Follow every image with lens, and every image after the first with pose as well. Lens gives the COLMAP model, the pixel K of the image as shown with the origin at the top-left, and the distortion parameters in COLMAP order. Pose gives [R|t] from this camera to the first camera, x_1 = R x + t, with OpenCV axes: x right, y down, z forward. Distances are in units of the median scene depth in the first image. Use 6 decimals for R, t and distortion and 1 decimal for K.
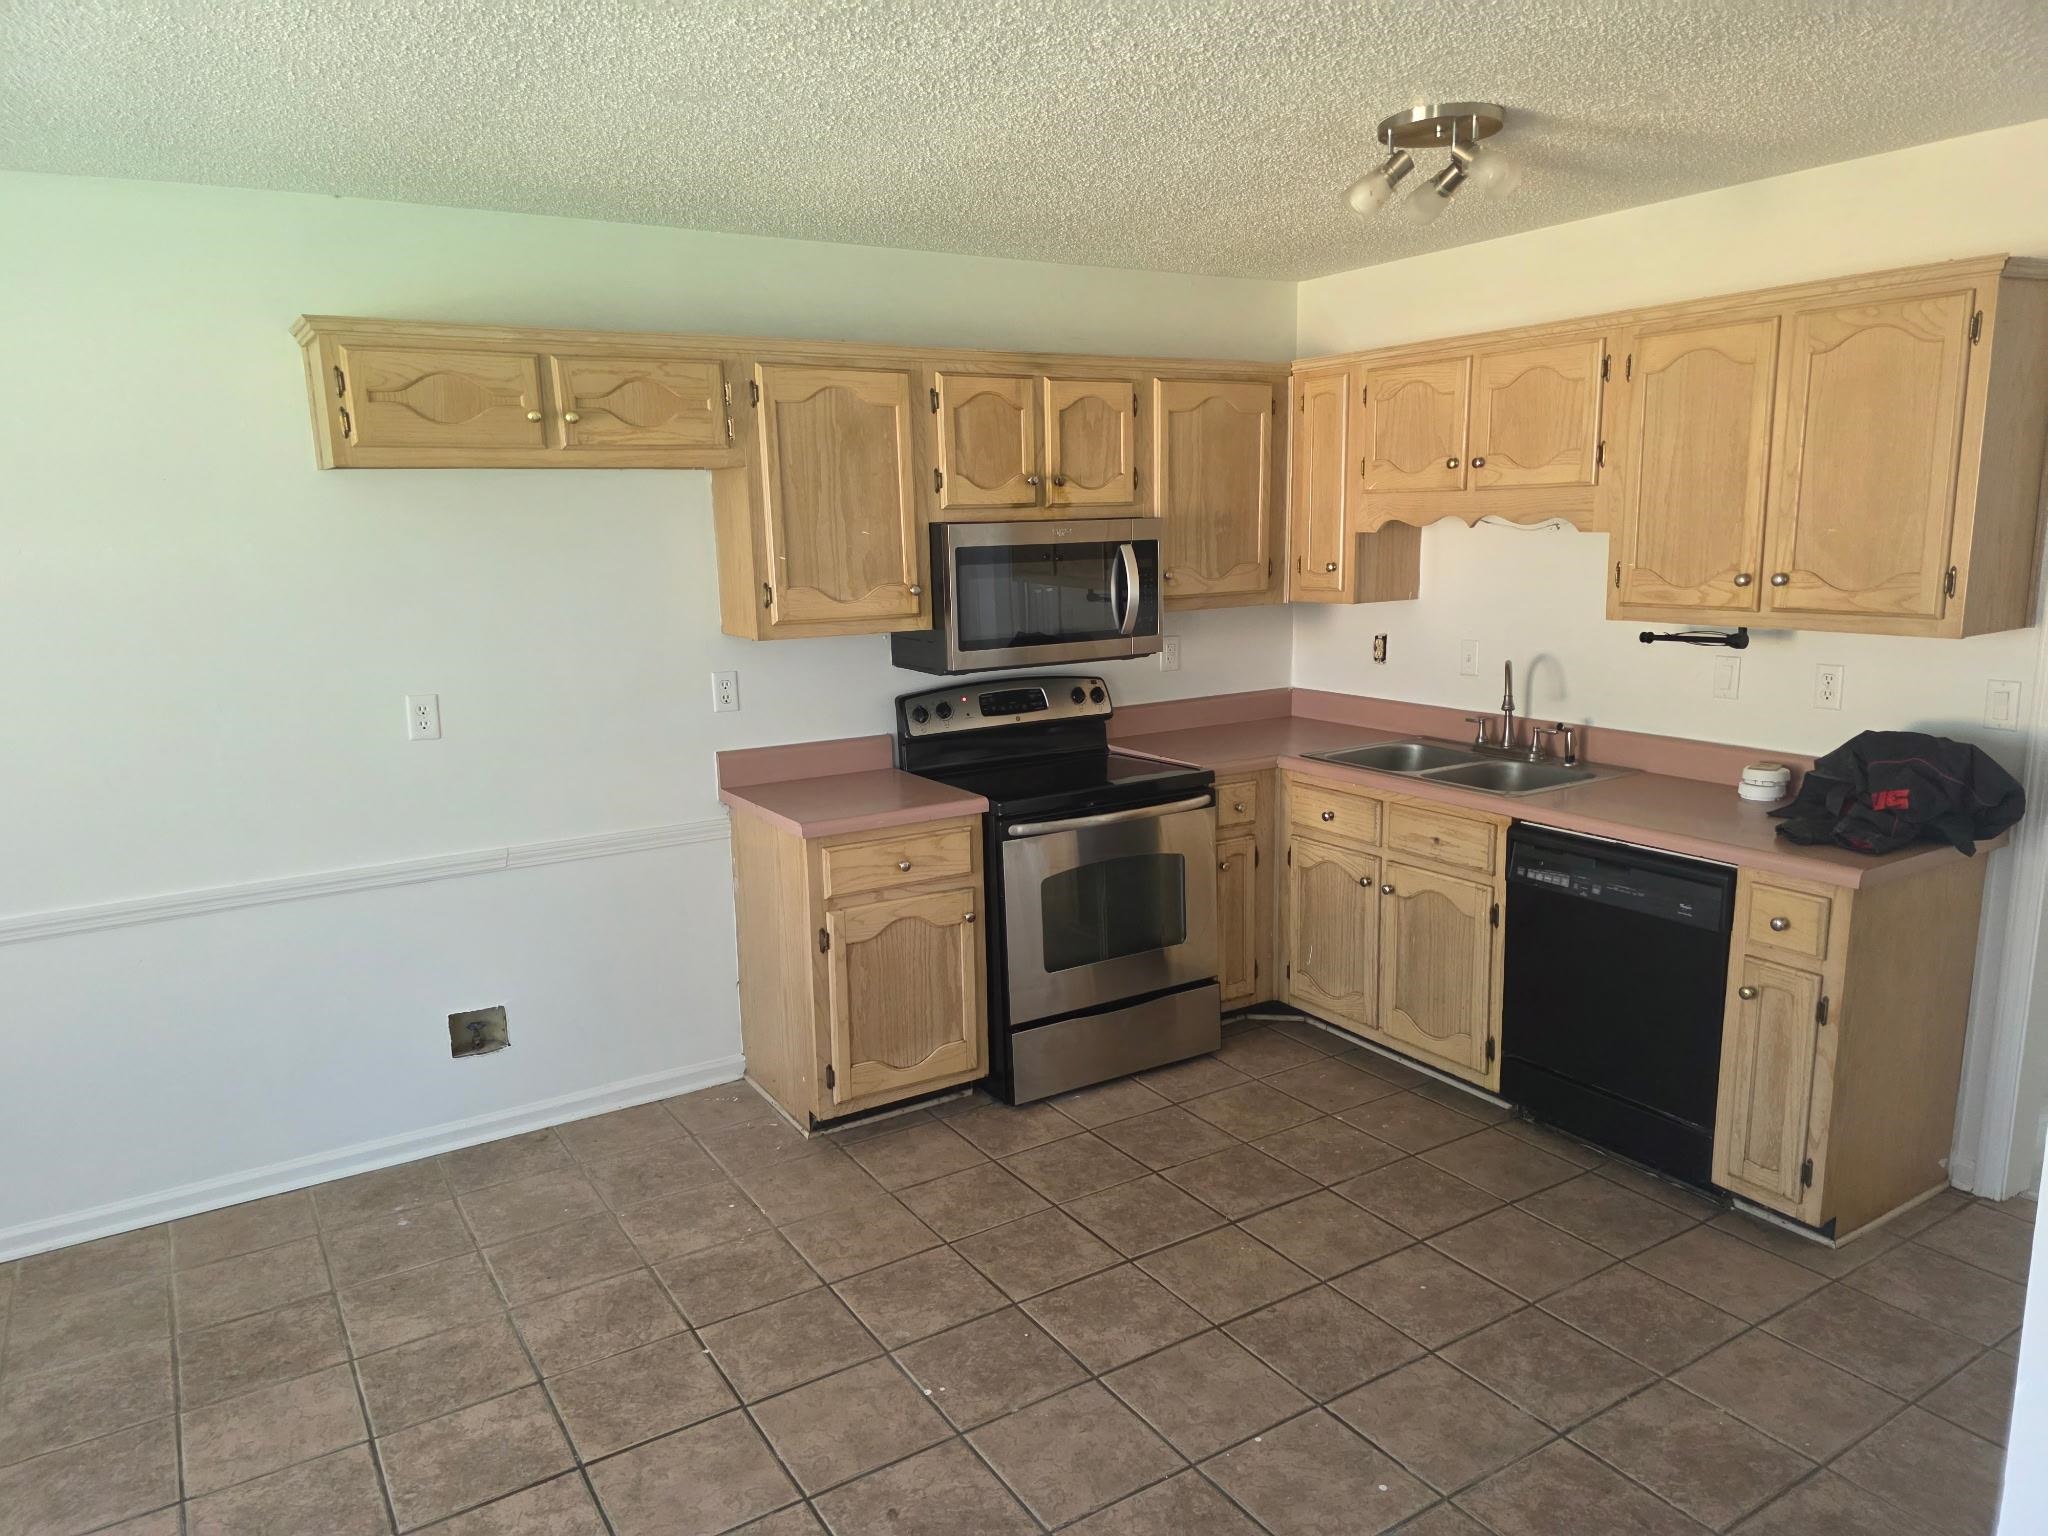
lens RADIAL K [[1365.5, 0, 1026.8], [0, 1365.5, 788.4], [0, 0, 1]] dist [0.070157, -0.071136]
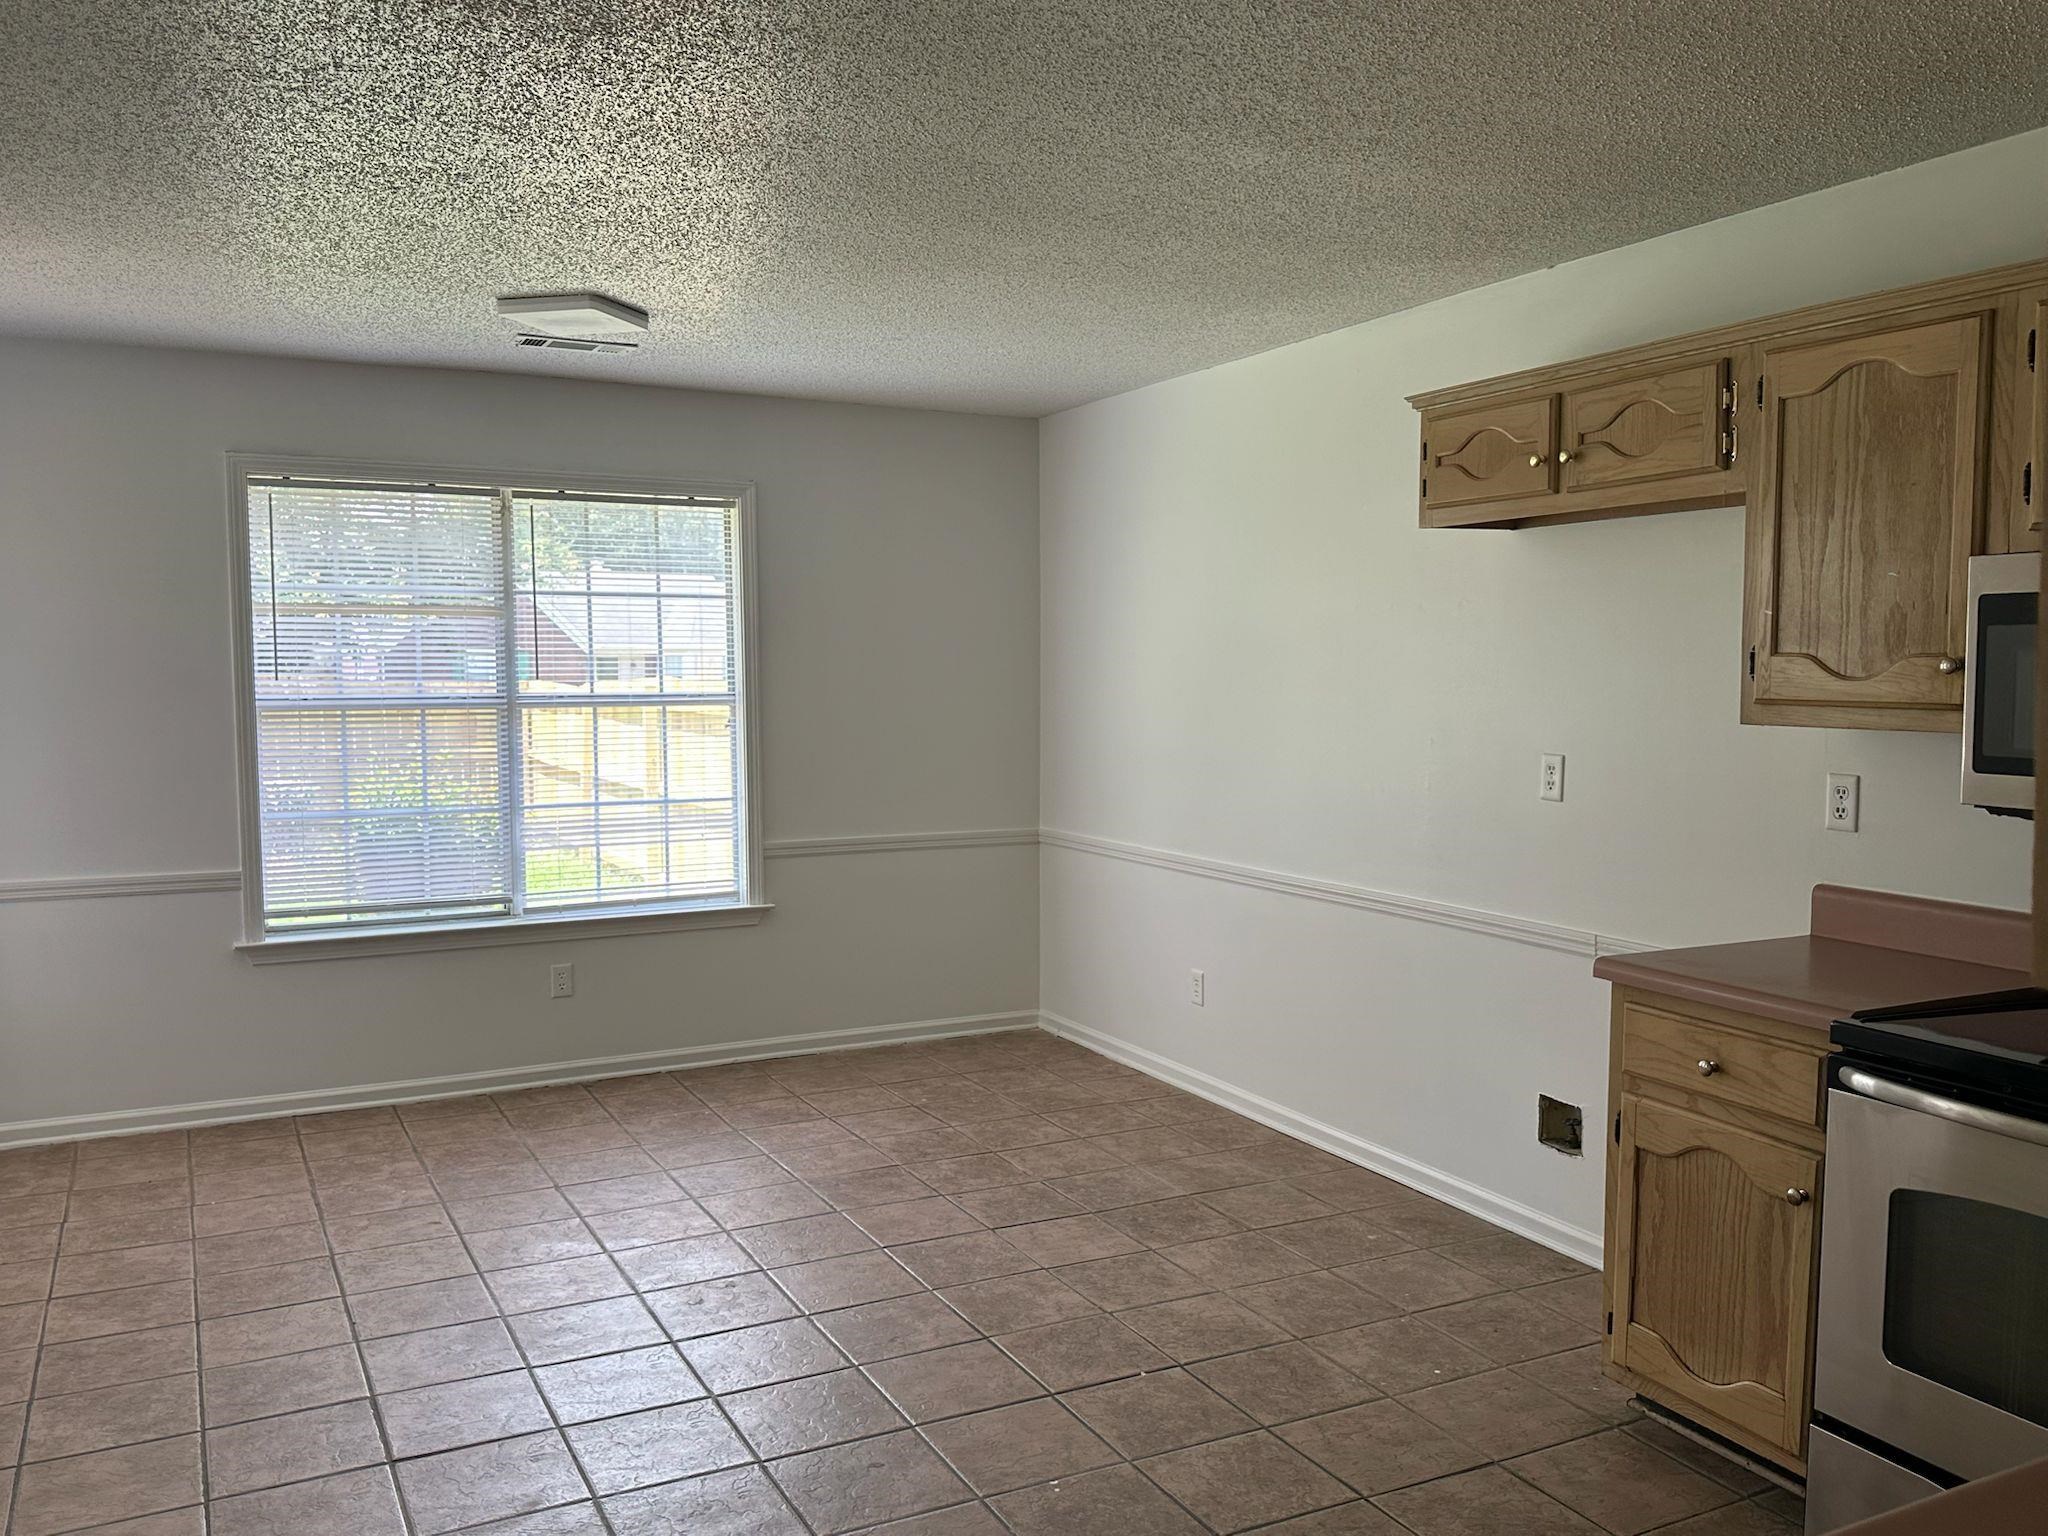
lens RADIAL K [[1647.3, 0, 1024.0], [0, 1647.3, 768.0], [0, 0, 1]] dist [0.095486, -0.157282]
pose [[-0.089615, 0.091895, -0.991728, 0.776297], [-0.187387, 0.976396, 0.107408, -0.117287], [0.978190, 0.195462, -0.070280, 0.745959]]
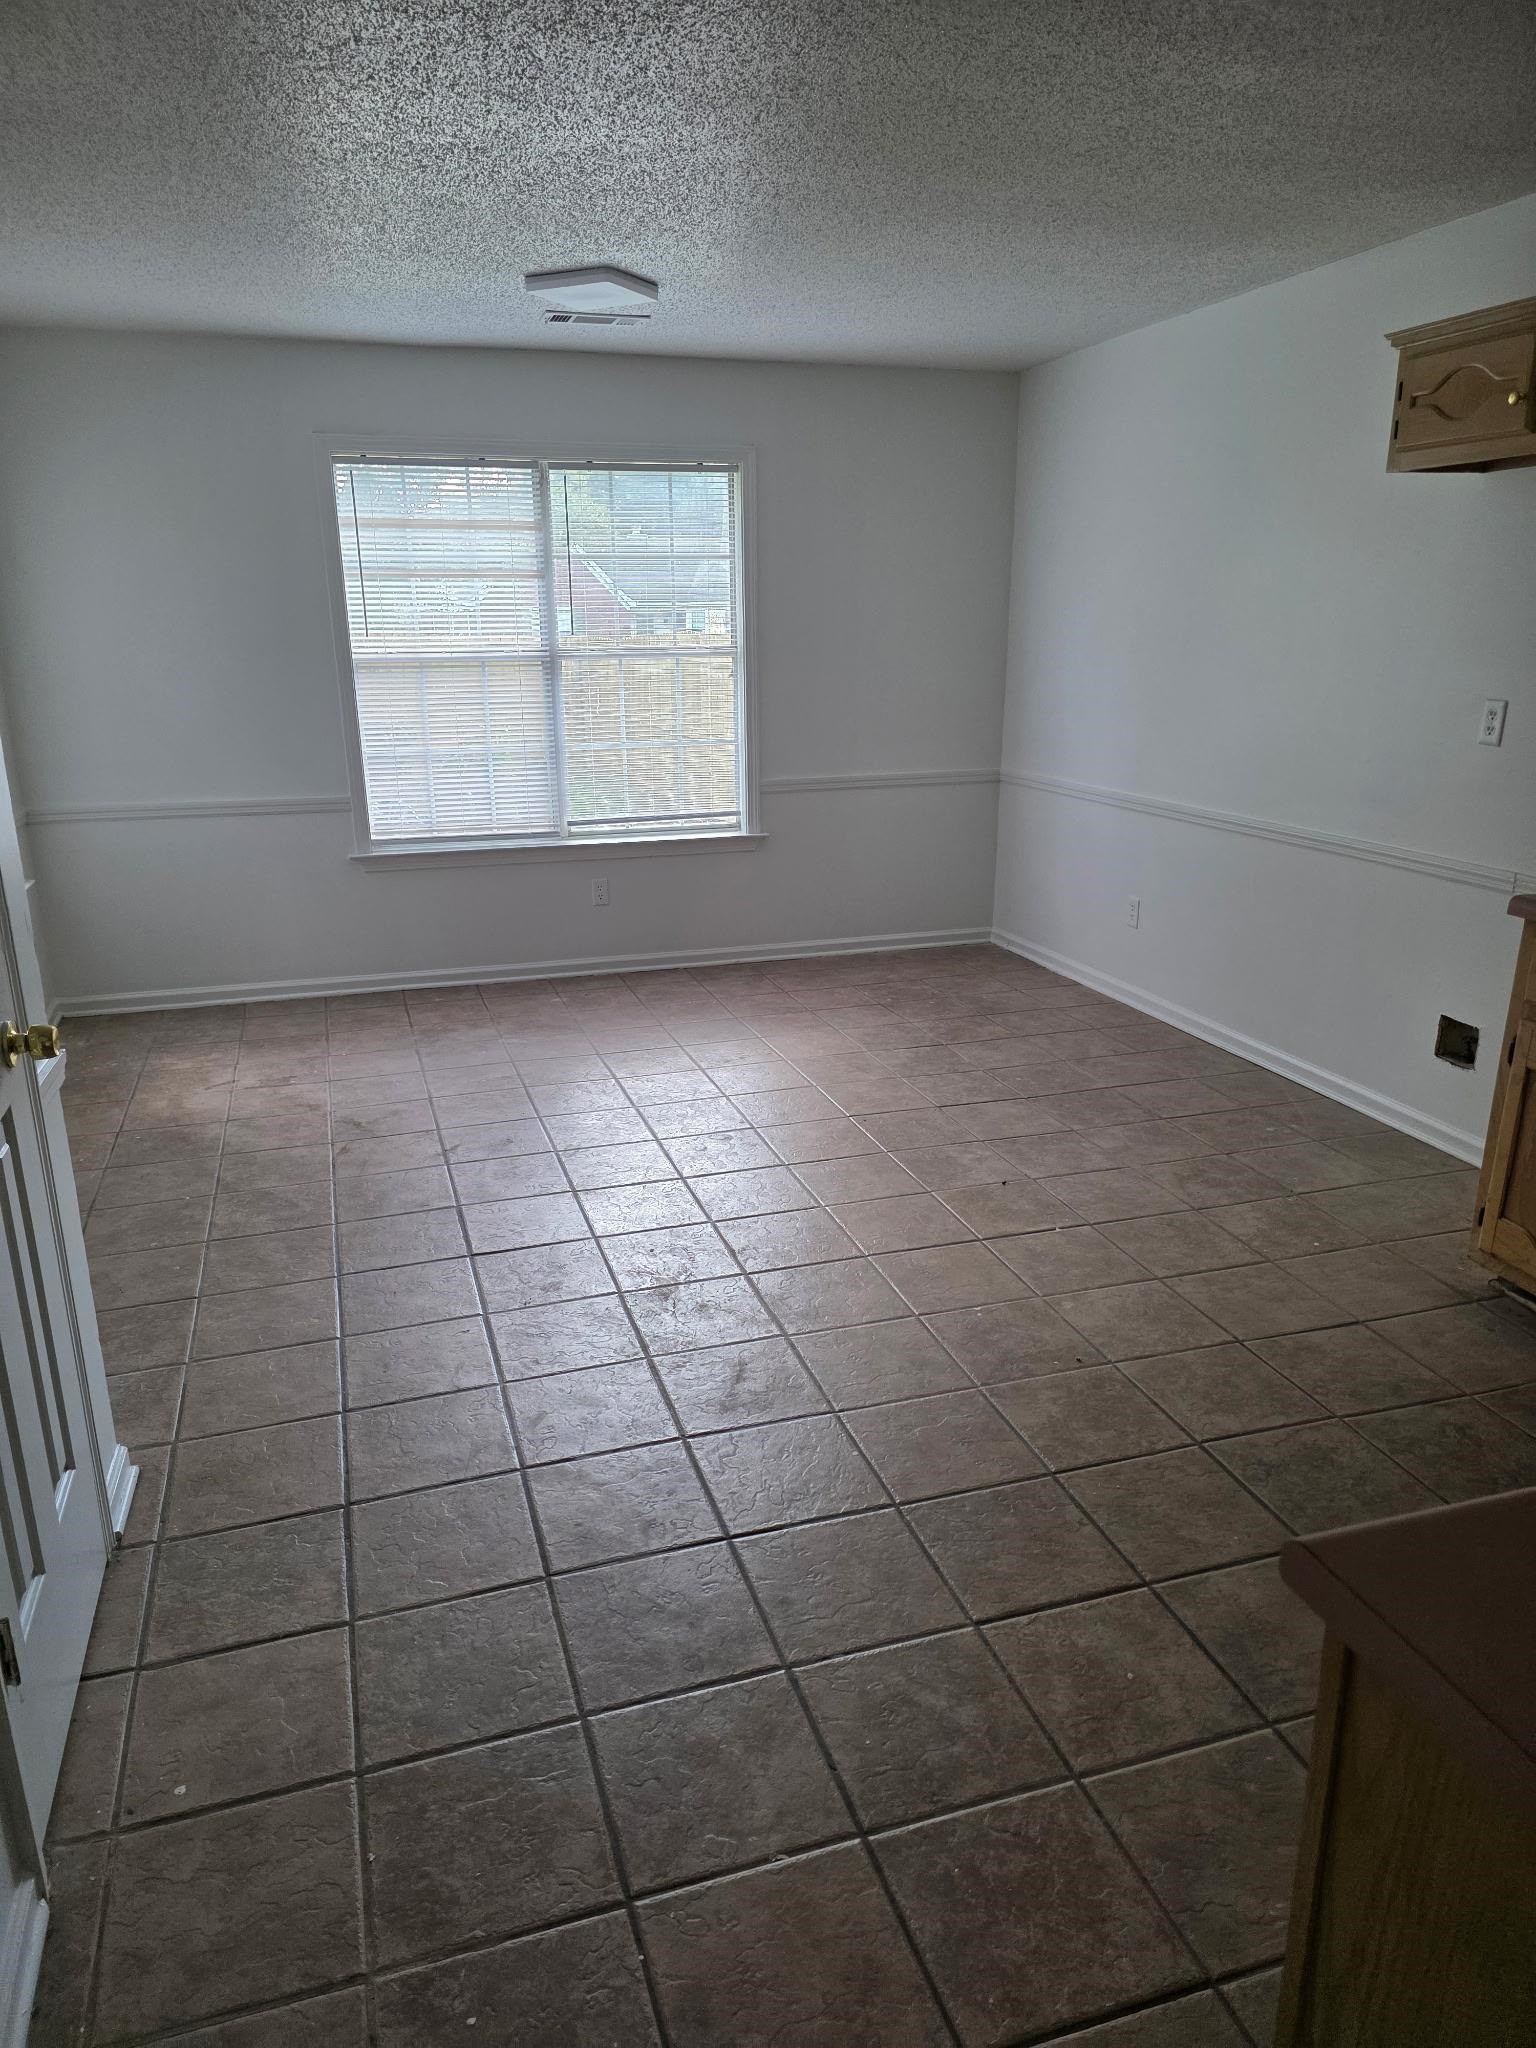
lens RADIAL K [[1365.5, 0, 752.8], [0, 1365.5, 1039.5], [0, 0, 1]] dist [0.070157, -0.071136]
pose [[-0.259416, 0.312255, -0.913893, 0.741139], [-0.168816, 0.917058, 0.361256, -0.118827], [0.950897, 0.247995, -0.185186, 0.755894]]
